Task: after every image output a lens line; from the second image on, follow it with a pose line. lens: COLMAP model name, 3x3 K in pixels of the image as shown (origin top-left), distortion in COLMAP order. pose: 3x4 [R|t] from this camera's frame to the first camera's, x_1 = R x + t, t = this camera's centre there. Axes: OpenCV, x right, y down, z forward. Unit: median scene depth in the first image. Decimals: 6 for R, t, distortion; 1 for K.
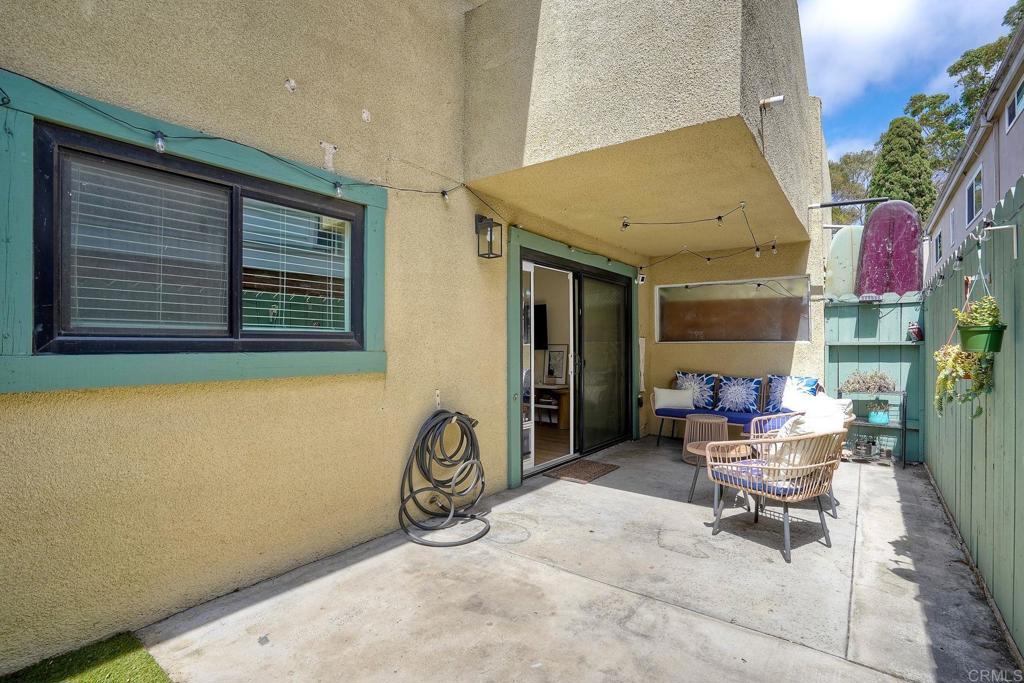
lens RADIAL K [[475.9, 0, 504.1], [0, 475.9, 343.4], [0, 0, 1]] dist [-0.063117, 0.025099]
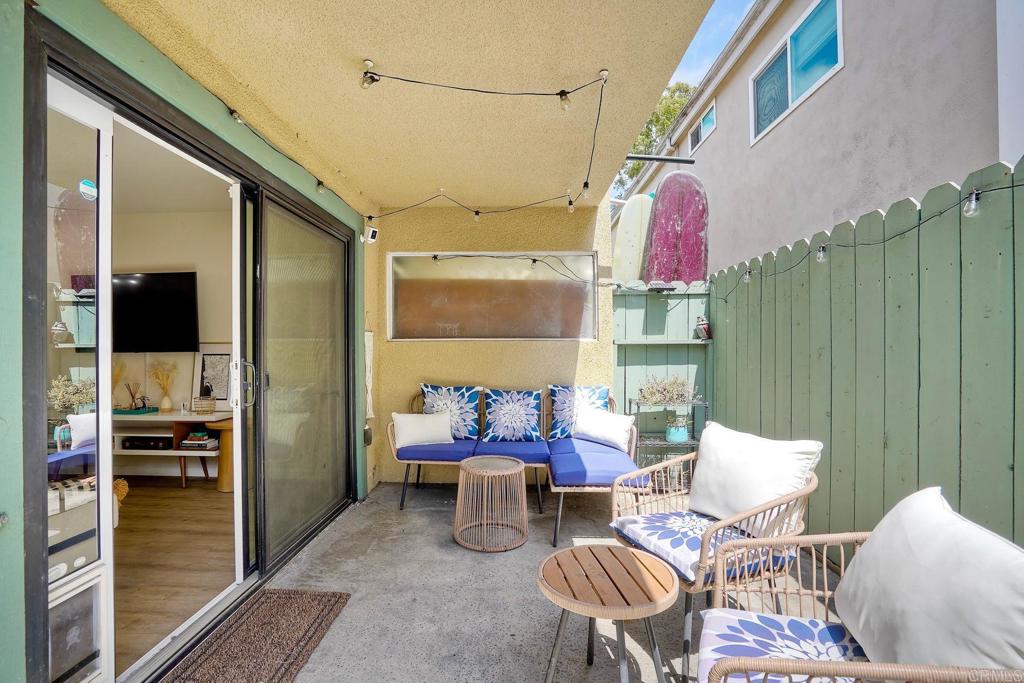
lens RADIAL K [[476.4, 0, 511.3], [0, 476.4, 343.8], [0, 0, 1]] dist [-0.062556, 0.024864]
pose [[0.800517, 0.001626, 0.599308, 0.079896], [-0.002257, 0.999997, 0.000301, 0.003528], [-0.599306, -0.001594, 0.800518, 0.457056]]
